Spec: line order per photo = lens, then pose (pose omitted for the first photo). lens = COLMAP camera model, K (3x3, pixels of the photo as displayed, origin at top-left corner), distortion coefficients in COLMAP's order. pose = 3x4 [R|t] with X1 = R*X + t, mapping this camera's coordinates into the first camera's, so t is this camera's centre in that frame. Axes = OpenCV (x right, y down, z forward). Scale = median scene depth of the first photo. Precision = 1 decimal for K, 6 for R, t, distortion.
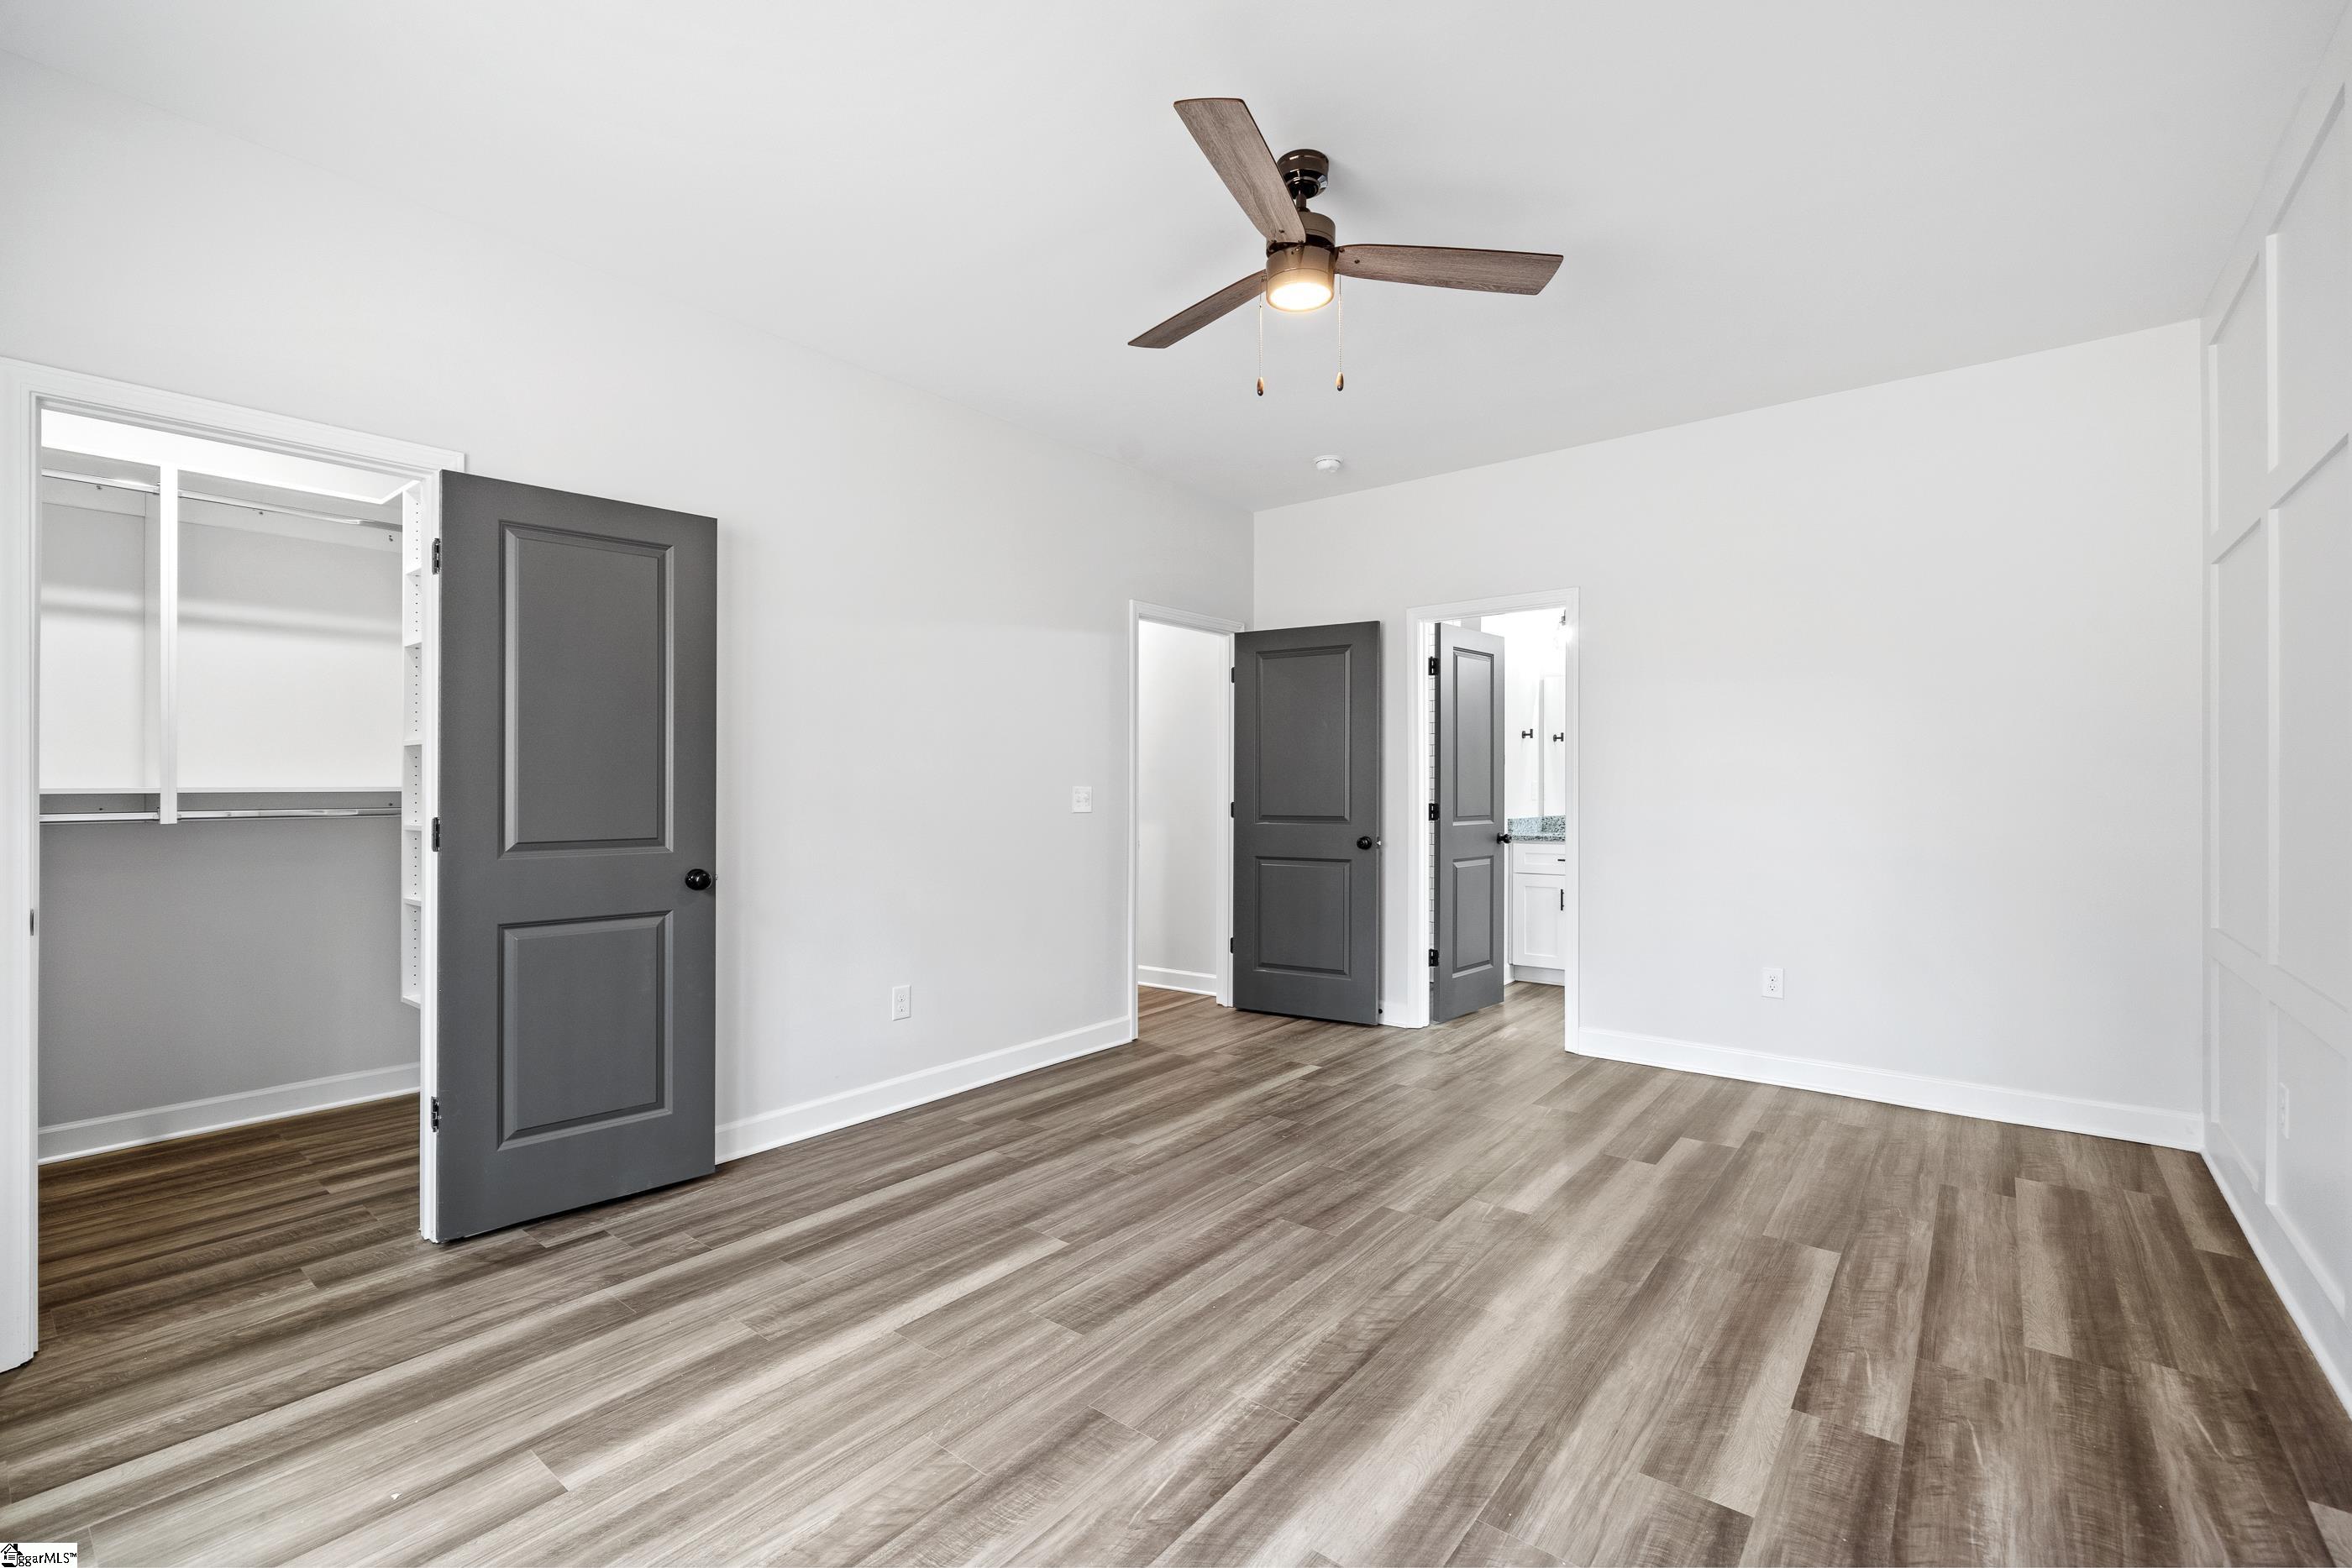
lens RADIAL K [[1032.8, 0, 1163.9], [0, 1032.8, 784.6], [0, 0, 1]] dist [0.005290, 0.001027]
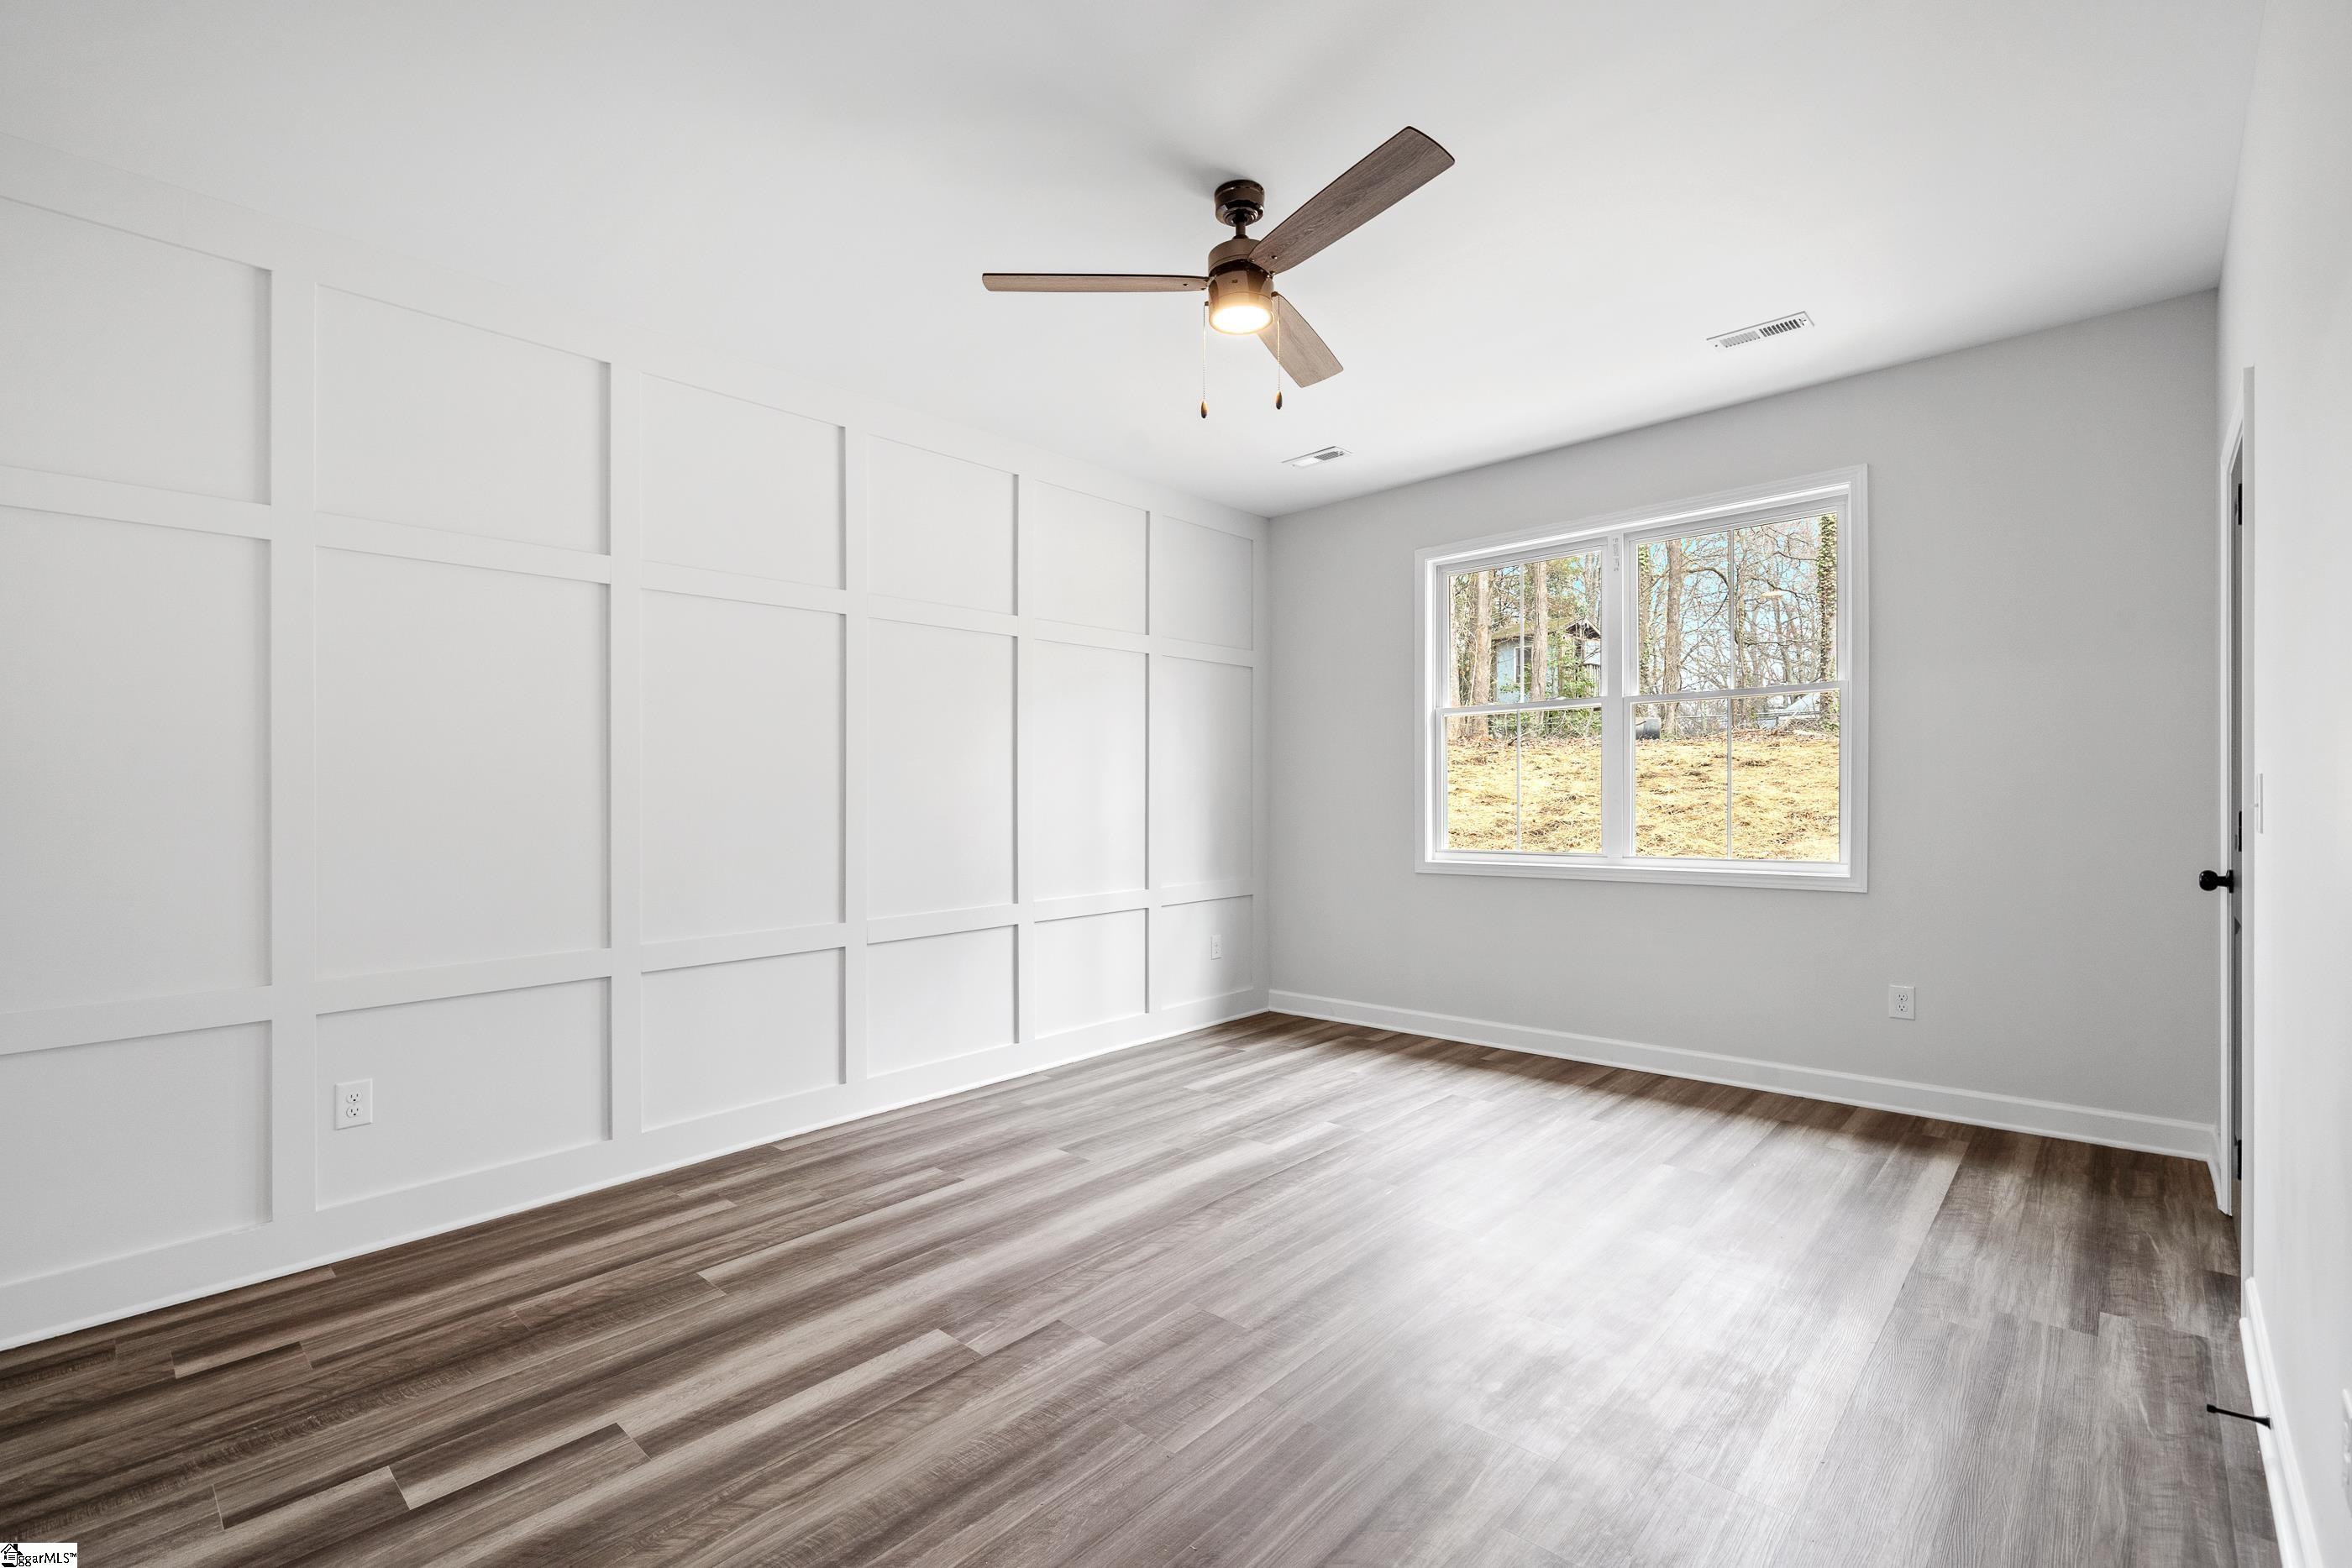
lens RADIAL K [[1032.8, 0, 1163.9], [0, 1032.8, 784.6], [0, 0, 1]] dist [0.005290, 0.001027]
pose [[-0.997212, 0.018779, 0.072213, 0.132226], [0.017997, 0.999772, -0.011463, -0.001036], [-0.072412, -0.010131, -0.997323, 2.177102]]
